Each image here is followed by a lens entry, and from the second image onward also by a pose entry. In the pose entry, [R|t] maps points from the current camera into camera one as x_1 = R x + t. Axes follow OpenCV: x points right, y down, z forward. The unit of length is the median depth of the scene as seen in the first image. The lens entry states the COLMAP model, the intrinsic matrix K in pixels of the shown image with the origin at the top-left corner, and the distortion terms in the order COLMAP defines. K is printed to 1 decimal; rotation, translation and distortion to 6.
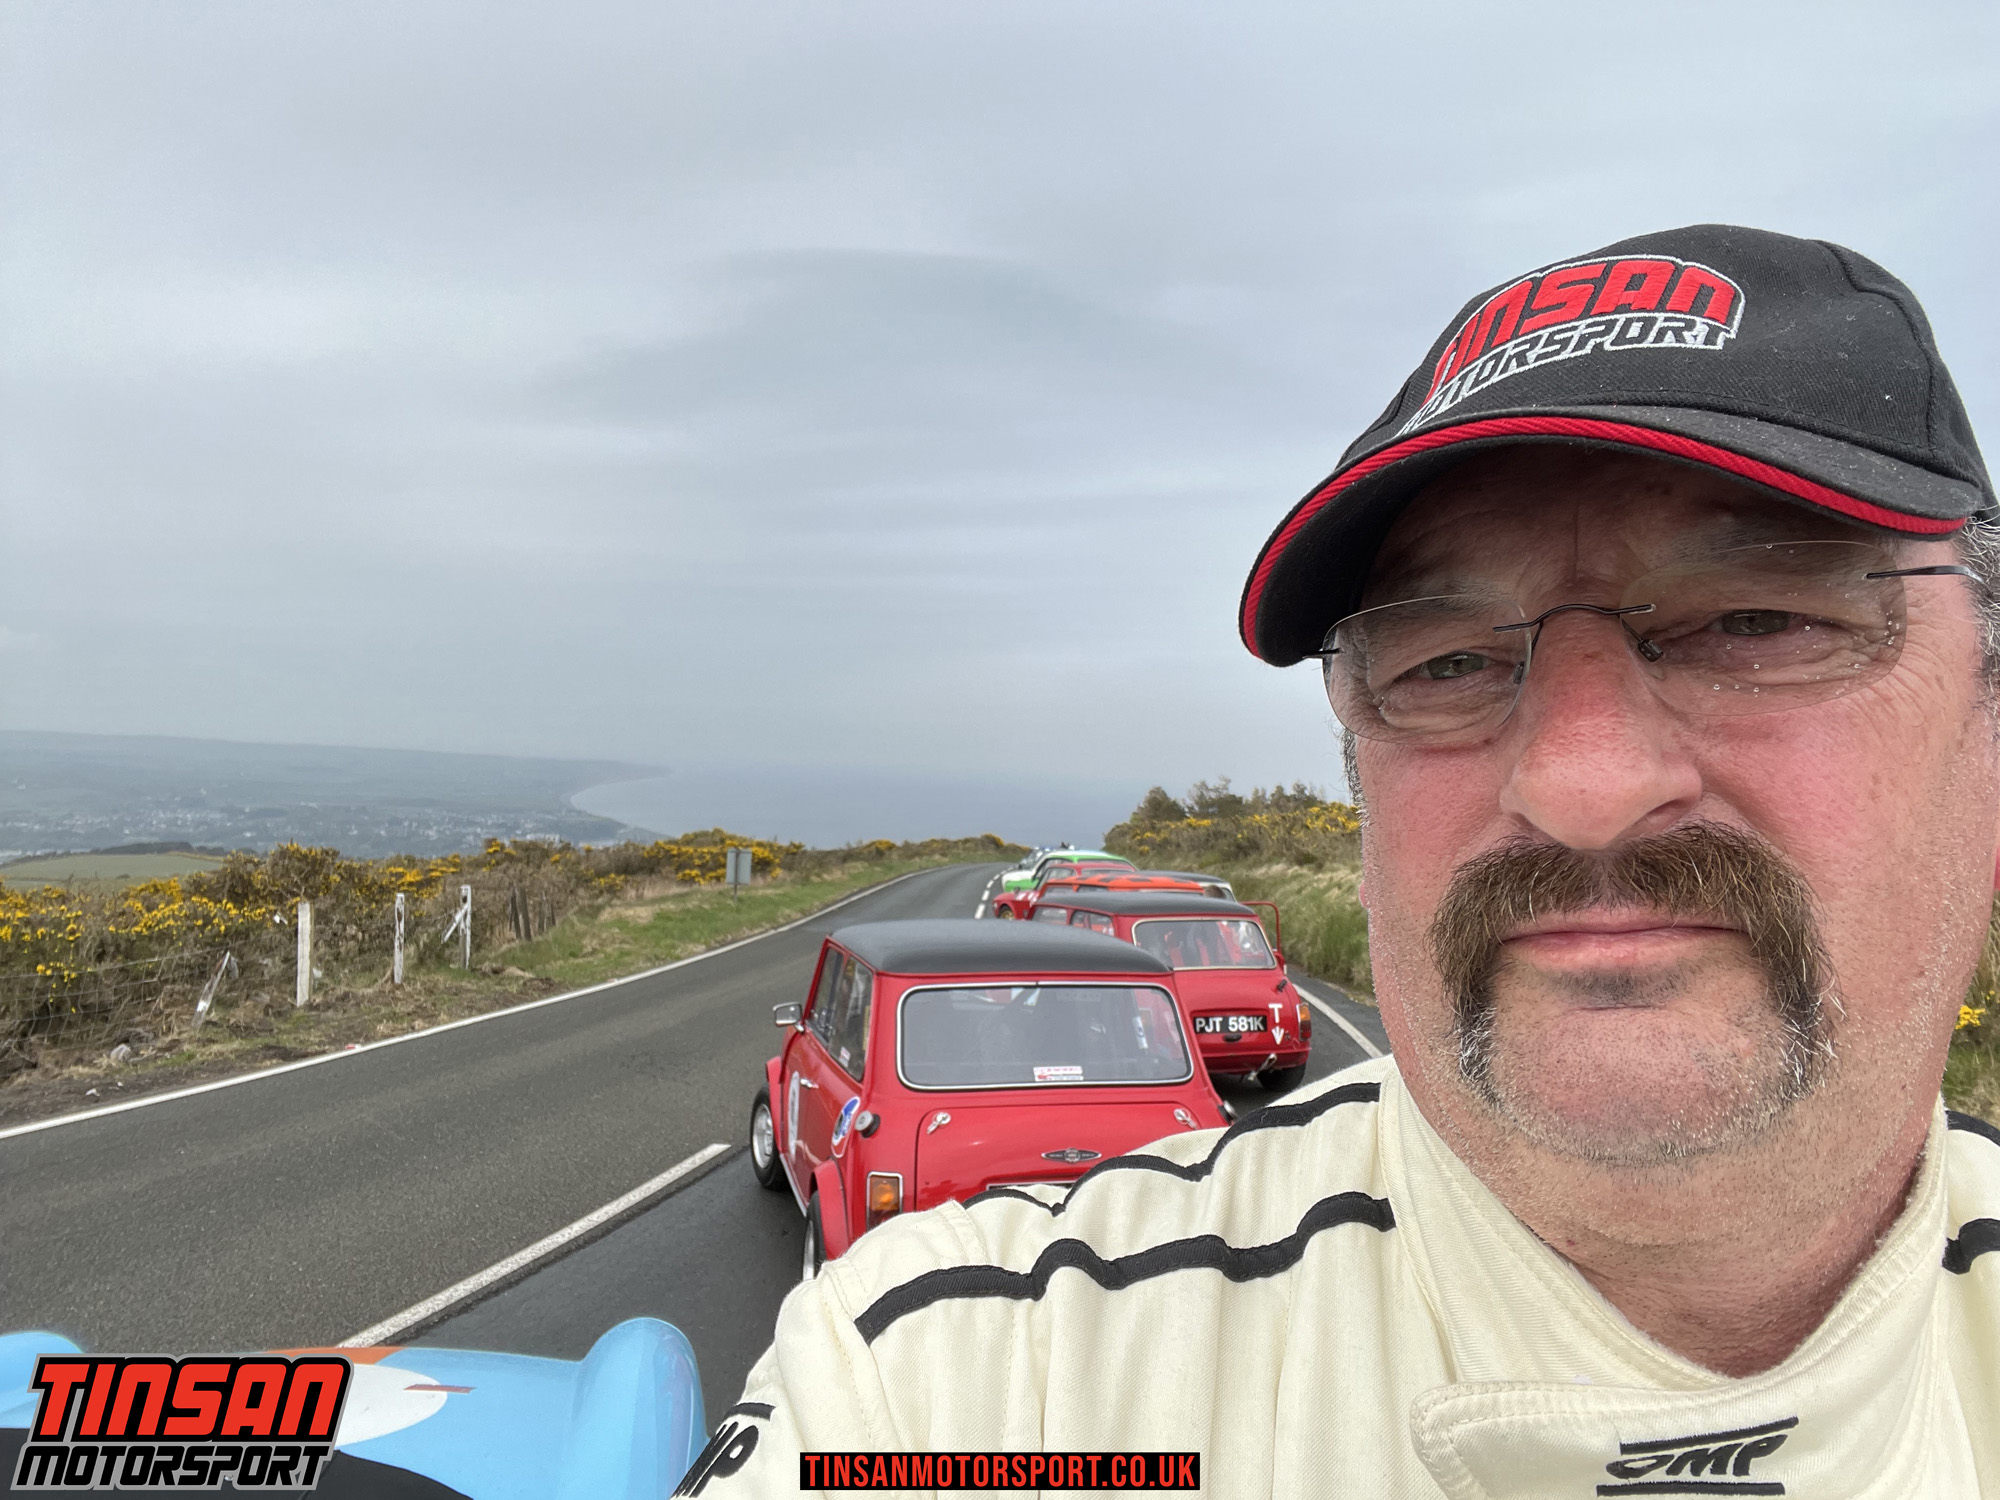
lens RADIAL K [[1363.6, 0, 1031.6], [0, 1363.6, 757.5], [0, 0, 1]] dist [0.027283, -0.000619]
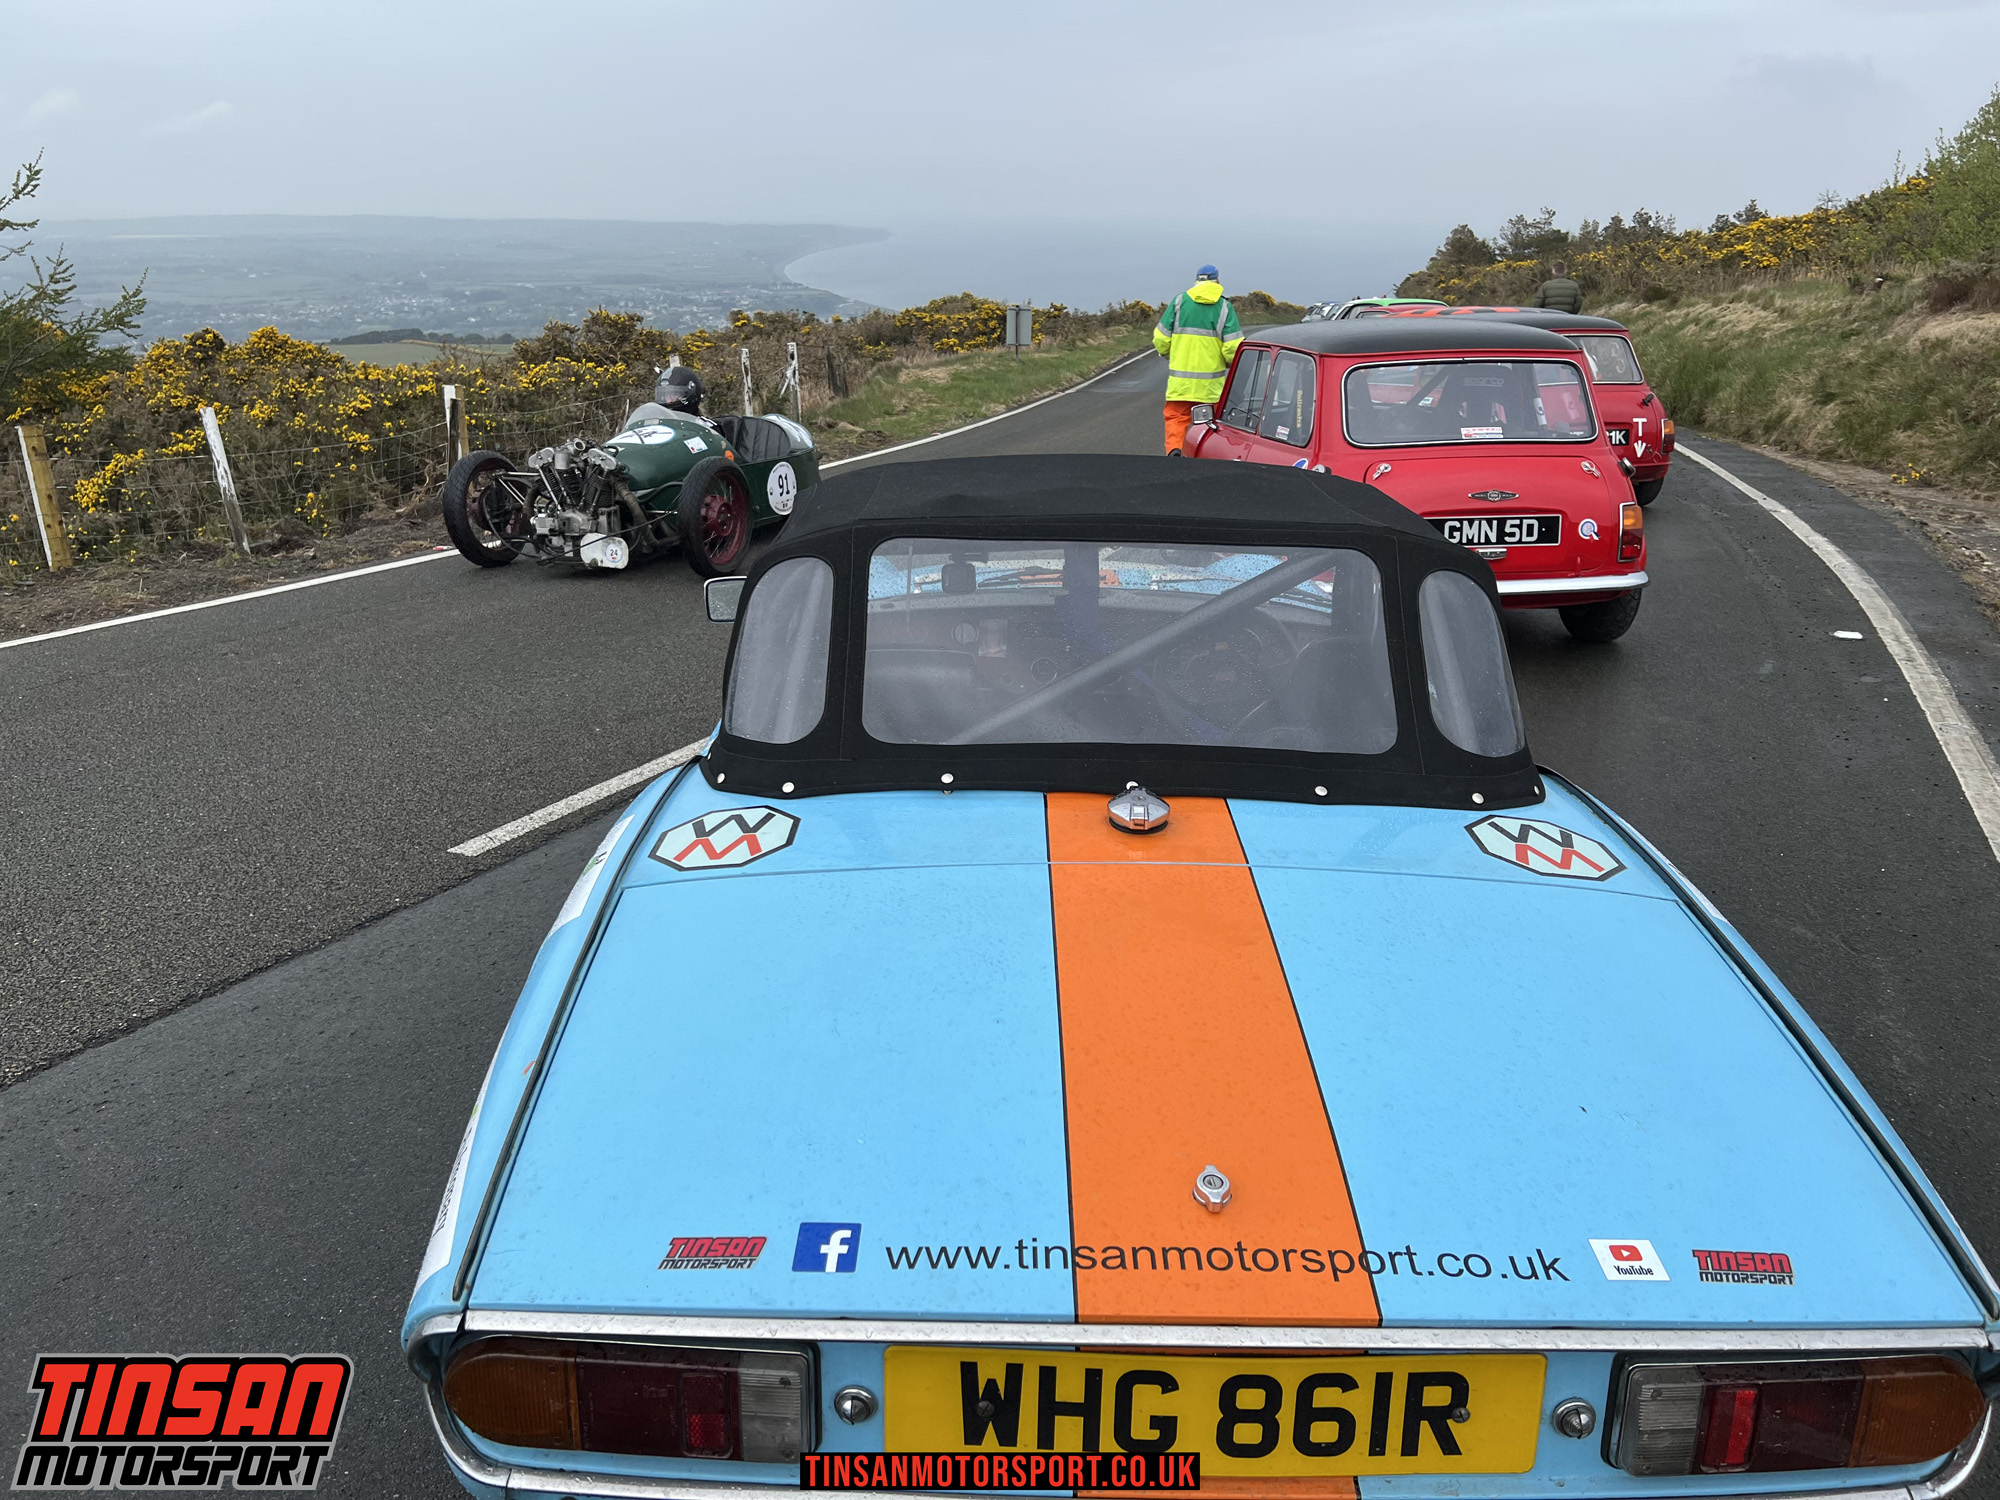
lens RADIAL K [[1482.4, 0, 1011.7], [0, 1482.4, 745.7], [0, 0, 1]] dist [0.072550, -0.092260]
pose [[0.982881, 0.021739, -0.182953, -0.023724], [0.041789, 0.940828, 0.336297, 0.005403], [0.179438, -0.338185, 0.923814, -0.064207]]
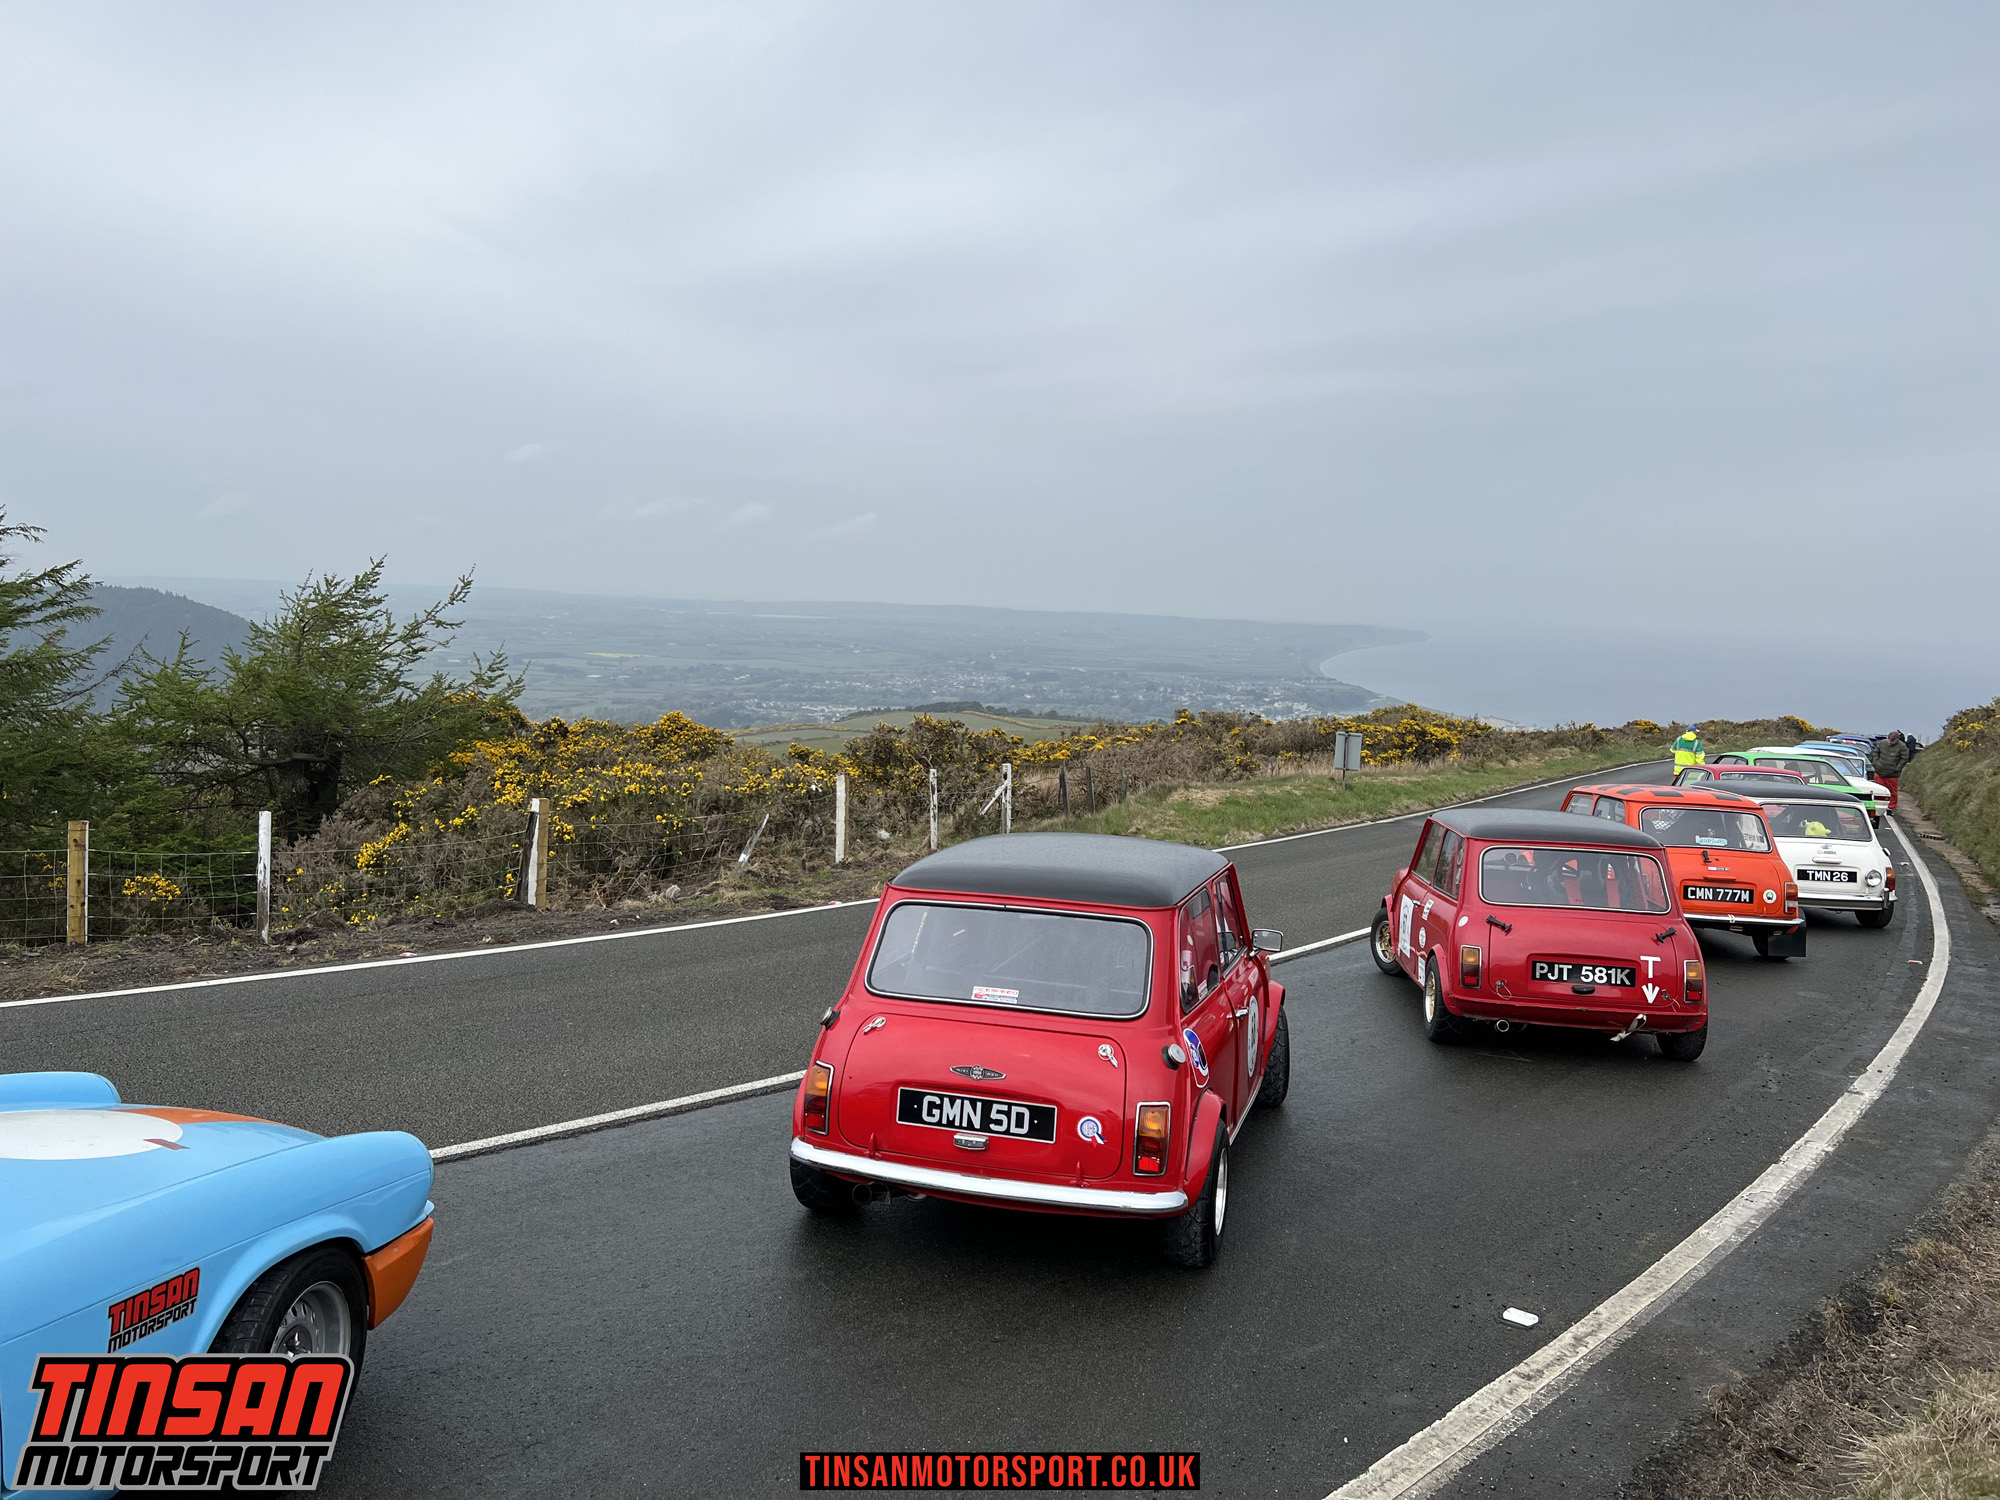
lens RADIAL K [[1482.4, 0, 1011.7], [0, 1482.4, 745.7], [0, 0, 1]] dist [0.072550, -0.092260]
pose [[0.864172, 0.036955, -0.501838, 0.100151], [0.004729, 0.996659, 0.081538, -0.008204], [0.503175, -0.072836, 0.861110, 0.008705]]
